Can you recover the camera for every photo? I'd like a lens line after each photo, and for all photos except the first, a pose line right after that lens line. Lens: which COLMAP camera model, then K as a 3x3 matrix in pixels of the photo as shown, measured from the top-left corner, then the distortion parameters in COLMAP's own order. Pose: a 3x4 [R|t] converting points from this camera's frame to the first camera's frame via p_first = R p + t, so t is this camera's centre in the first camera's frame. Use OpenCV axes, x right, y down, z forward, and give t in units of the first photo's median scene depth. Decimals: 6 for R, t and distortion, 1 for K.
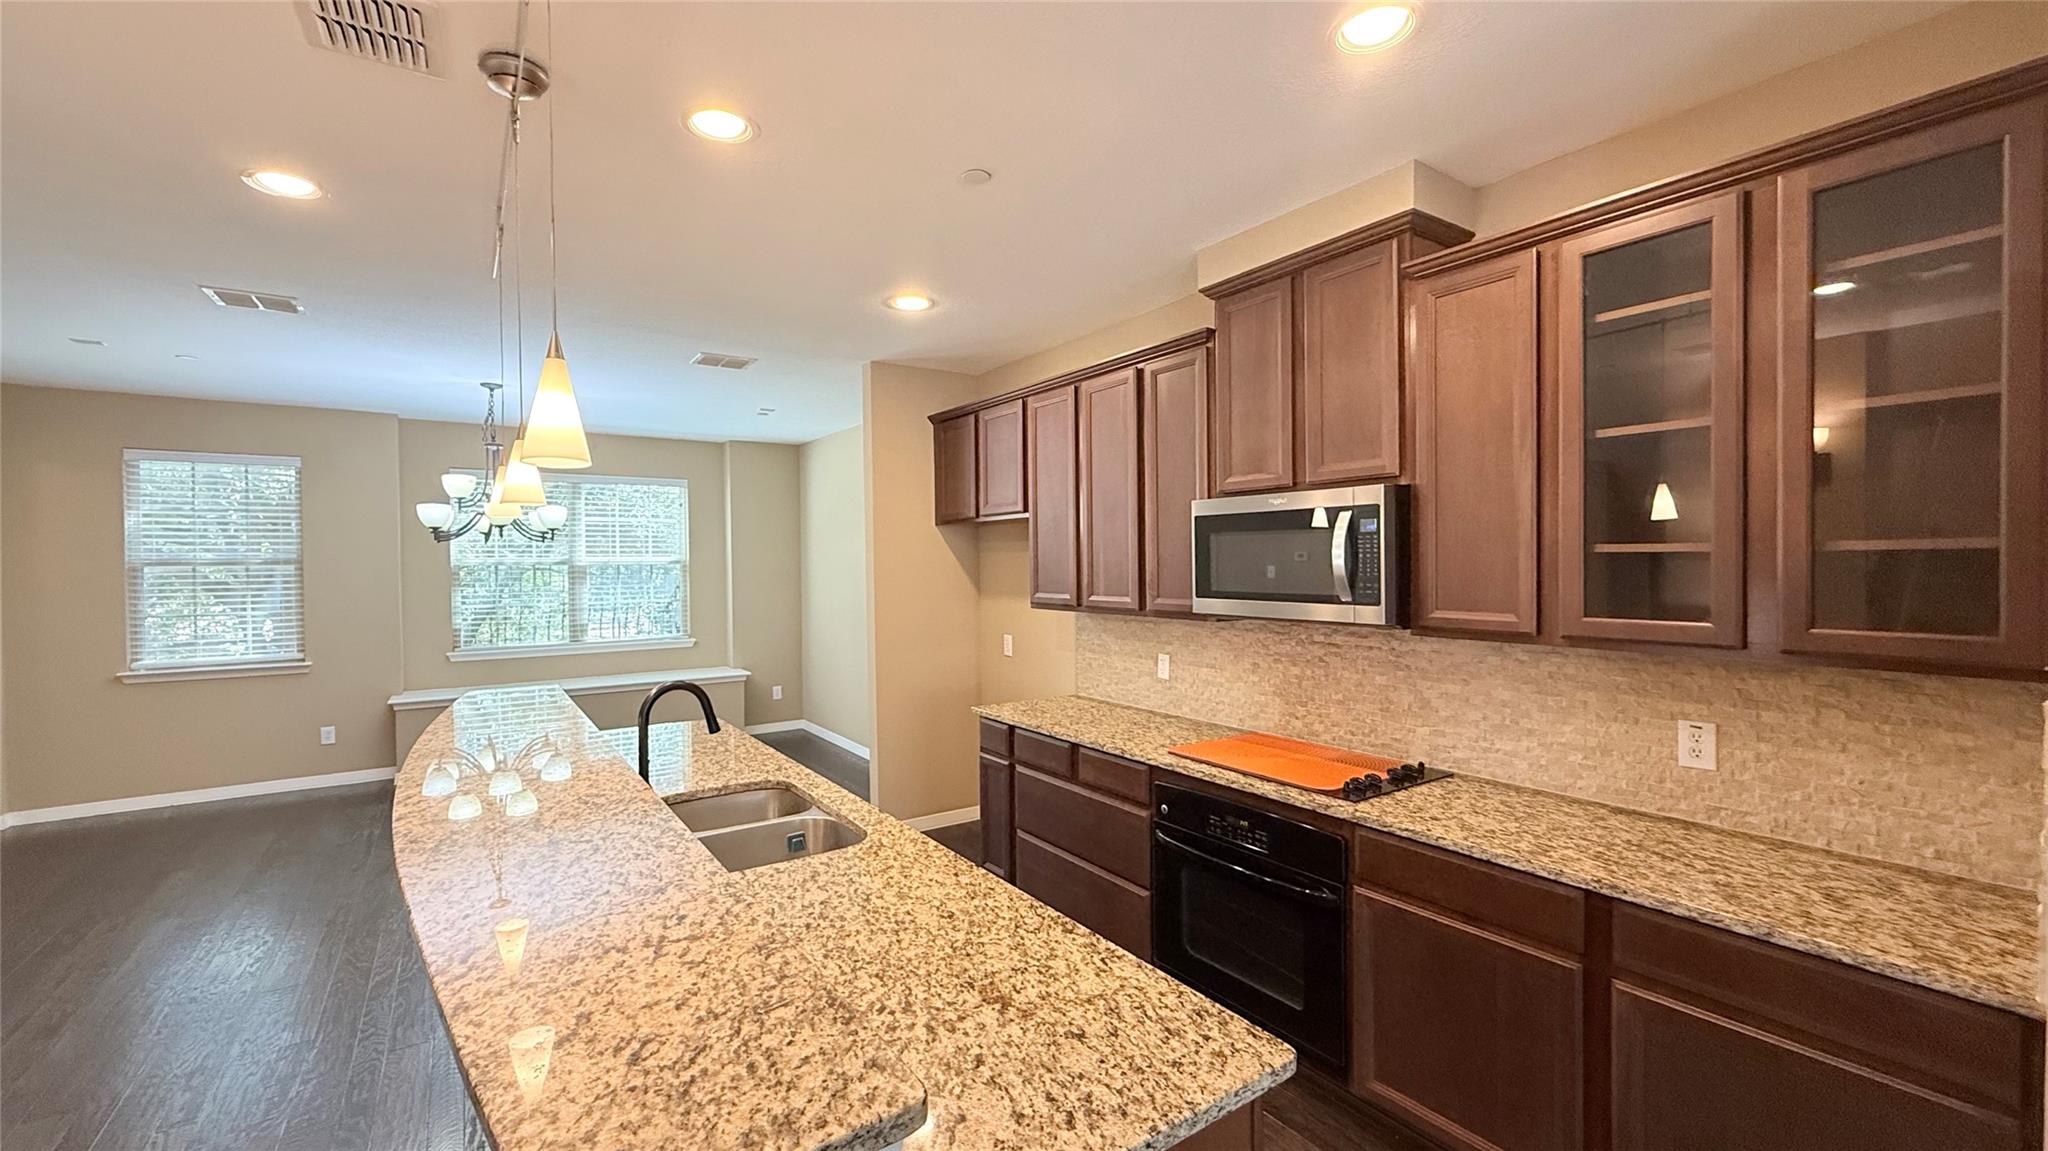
lens RADIAL K [[819.7, 0, 1029.1], [0, 819.7, 572.5], [0, 0, 1]] dist [-0.001417, -0.000145]
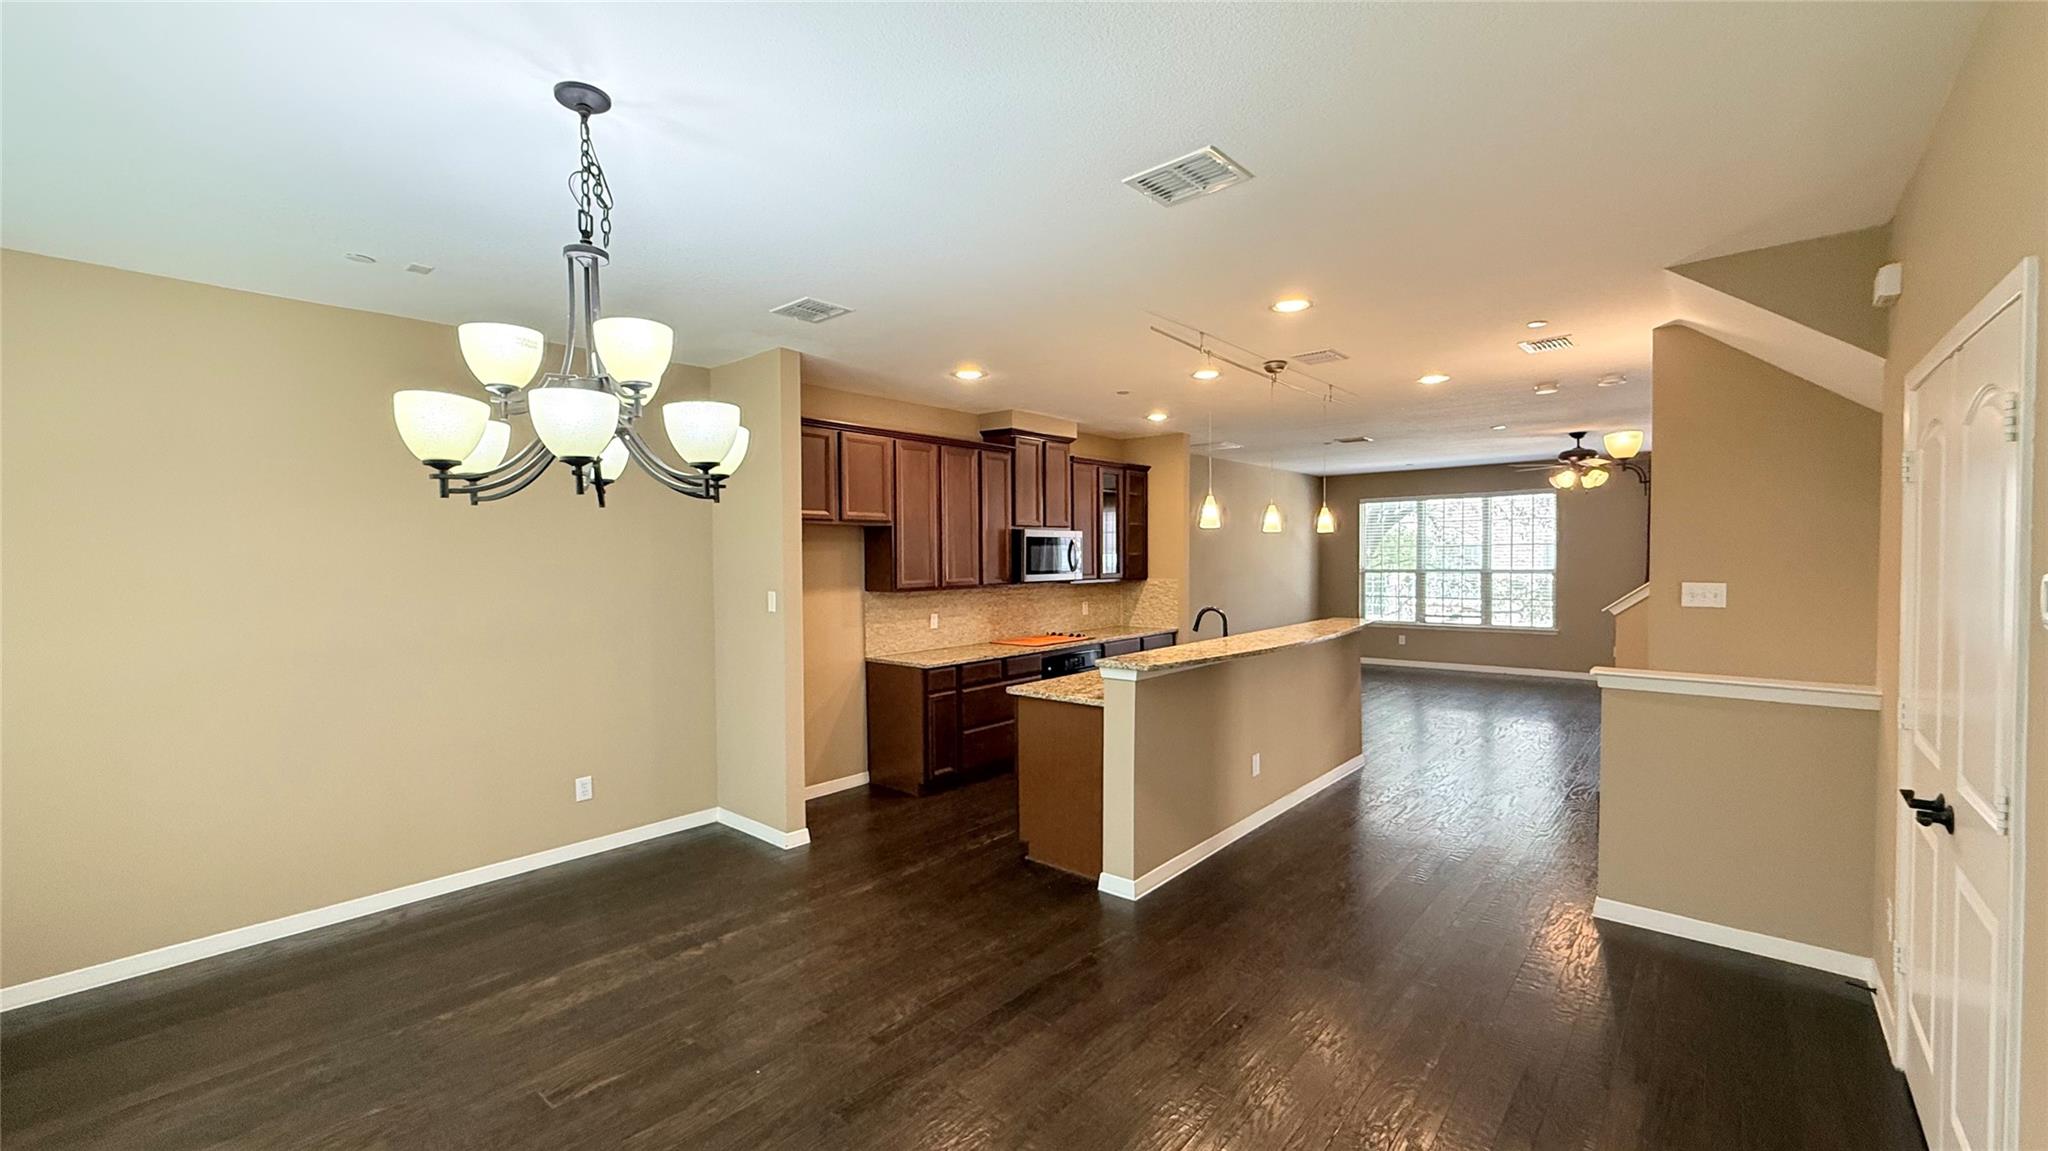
lens RADIAL K [[819.7, 0, 1029.1], [0, 819.7, 572.5], [0, 0, 1]] dist [-0.001417, -0.000145]
pose [[-0.253495, -0.012821, 0.967252, -1.688306], [0.020632, 0.999613, 0.018657, -0.013274], [-0.967117, 0.024686, -0.253132, 1.386732]]
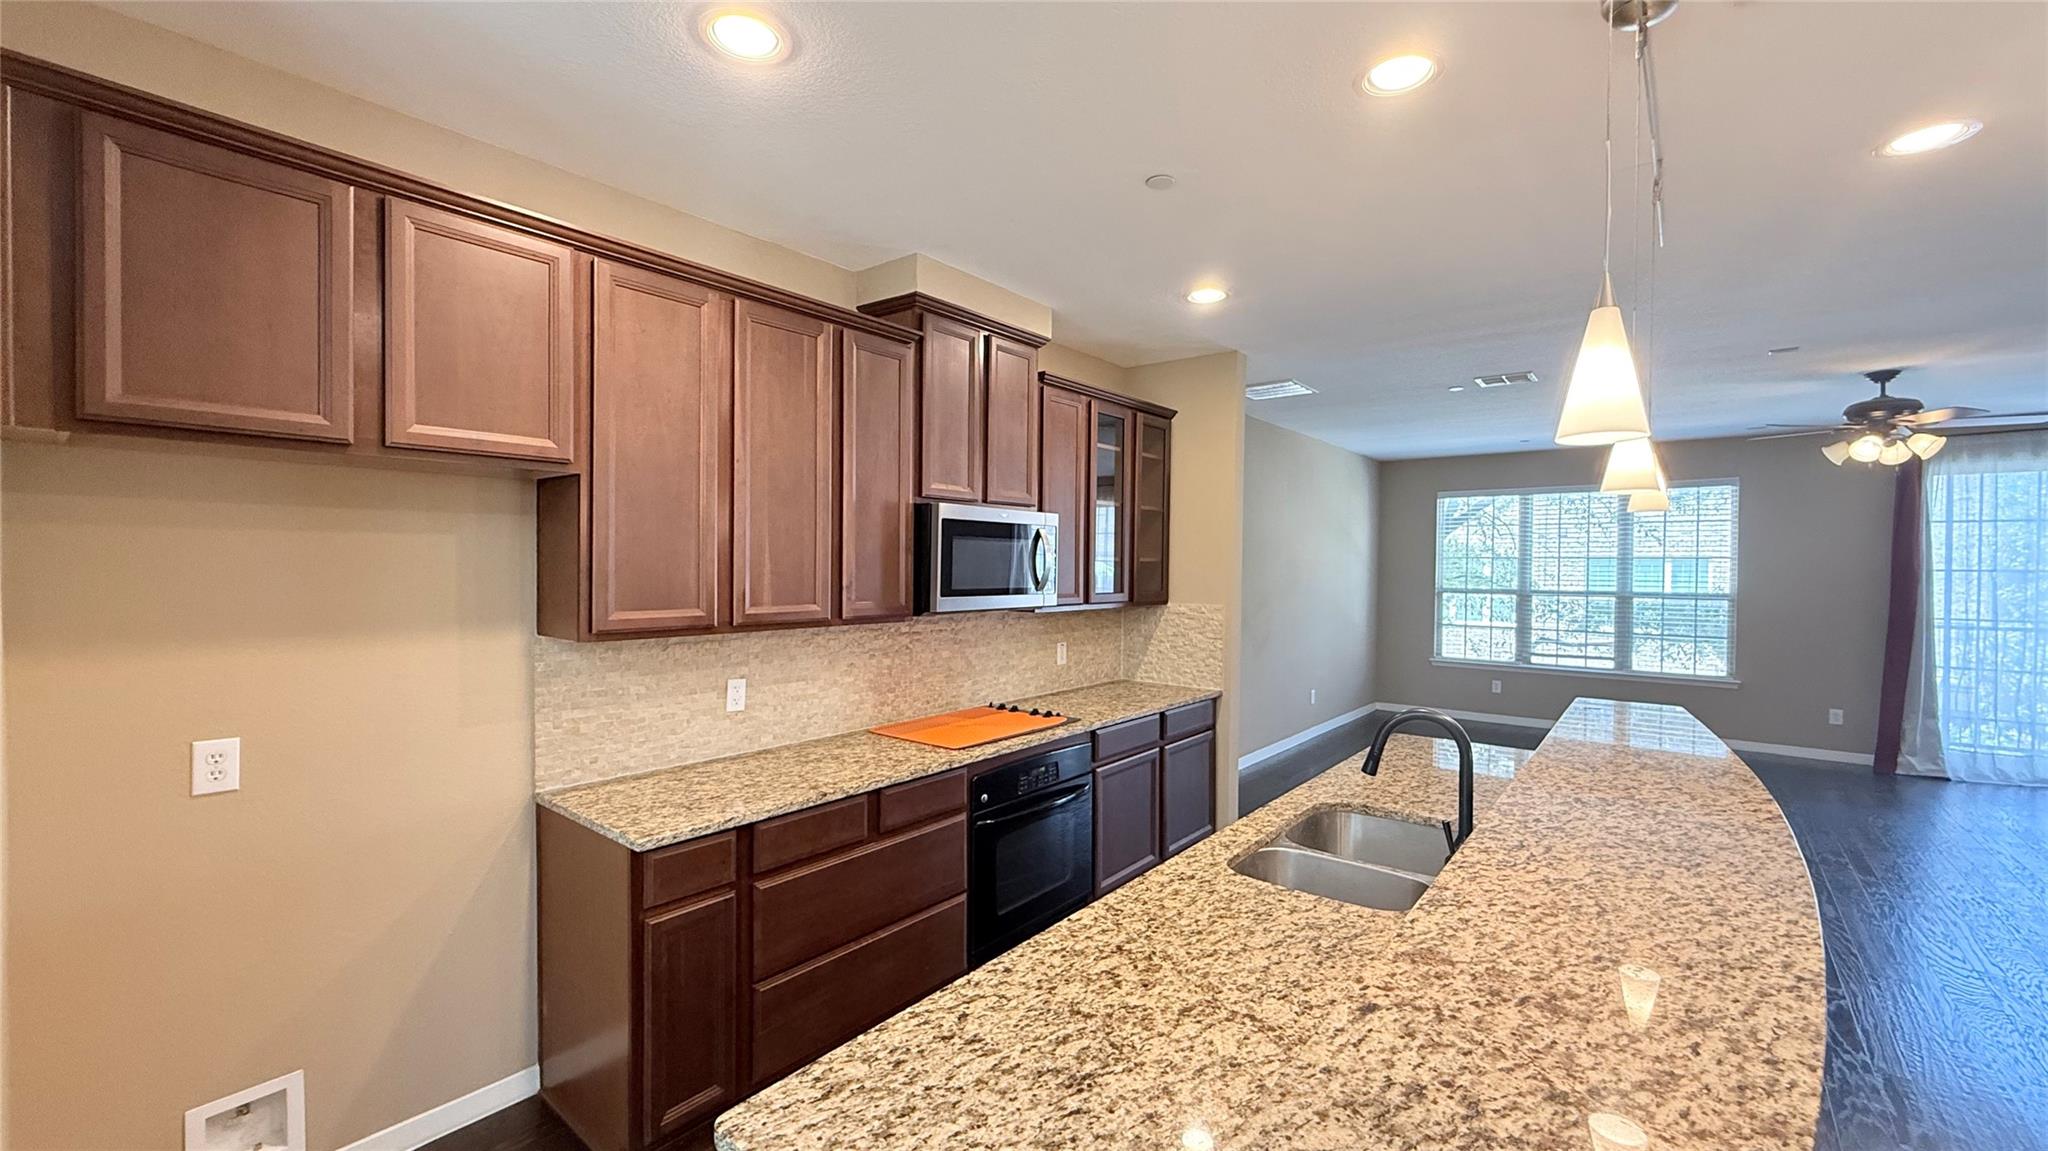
lens RADIAL K [[818.8, 0, 1023.7], [0, 818.8, 571.1], [0, 0, 1]] dist [-0.000428, -0.000098]
pose [[-0.275872, -0.006688, 0.961171, -0.736150], [0.002711, 0.999966, 0.007736, -0.008720], [-0.961191, 0.004740, -0.275844, 1.070061]]
